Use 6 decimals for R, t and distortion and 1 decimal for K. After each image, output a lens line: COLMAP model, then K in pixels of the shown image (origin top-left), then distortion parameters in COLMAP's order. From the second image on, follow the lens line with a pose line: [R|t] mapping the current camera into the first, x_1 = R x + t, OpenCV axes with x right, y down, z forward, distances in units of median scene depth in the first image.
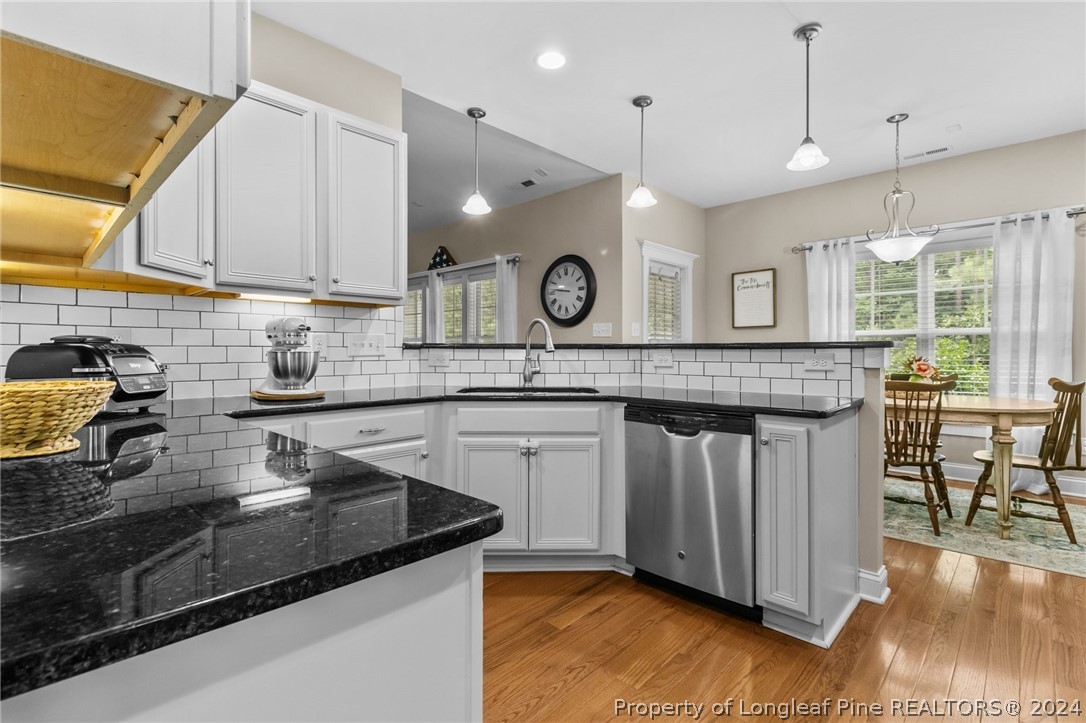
lens RADIAL K [[503.3, 0, 541.5], [0, 503.3, 353.9], [0, 0, 1]] dist [-0.000210, 0.001247]
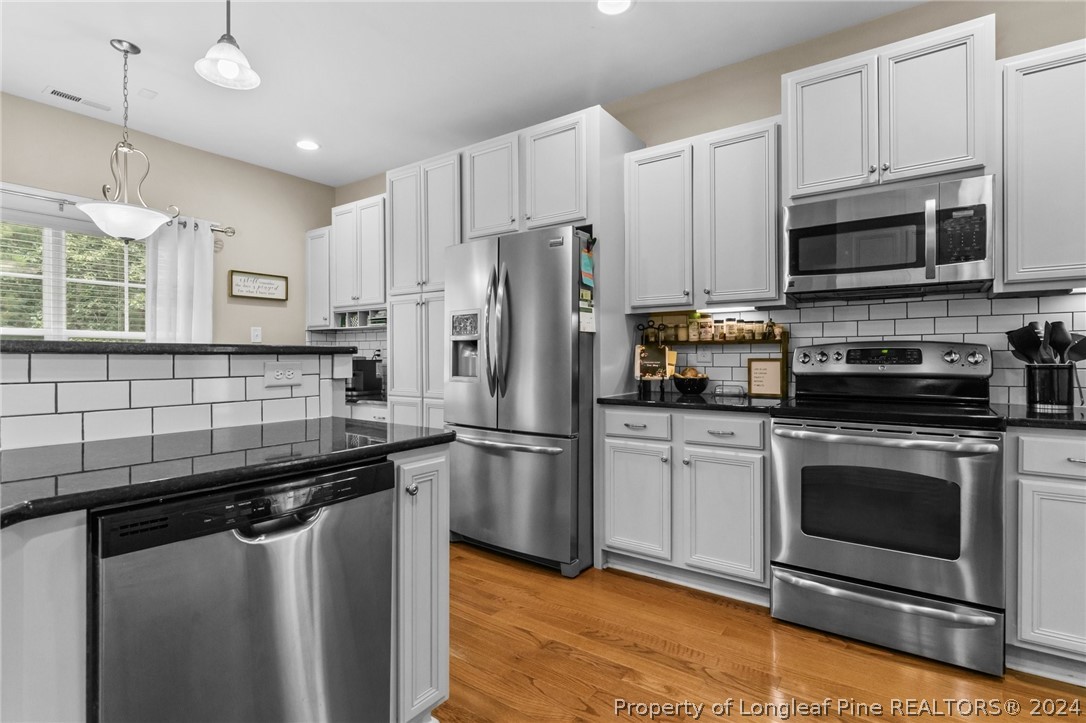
lens RADIAL K [[531.4, 0, 534.5], [0, 531.4, 358.3], [0, 0, 1]] dist [0.000539, 0.001396]
pose [[-0.142293, -0.000437, 0.989824, -0.182499], [0.007546, 0.999970, 0.001526, -0.002923], [-0.989796, 0.007686, -0.142286, 0.587918]]
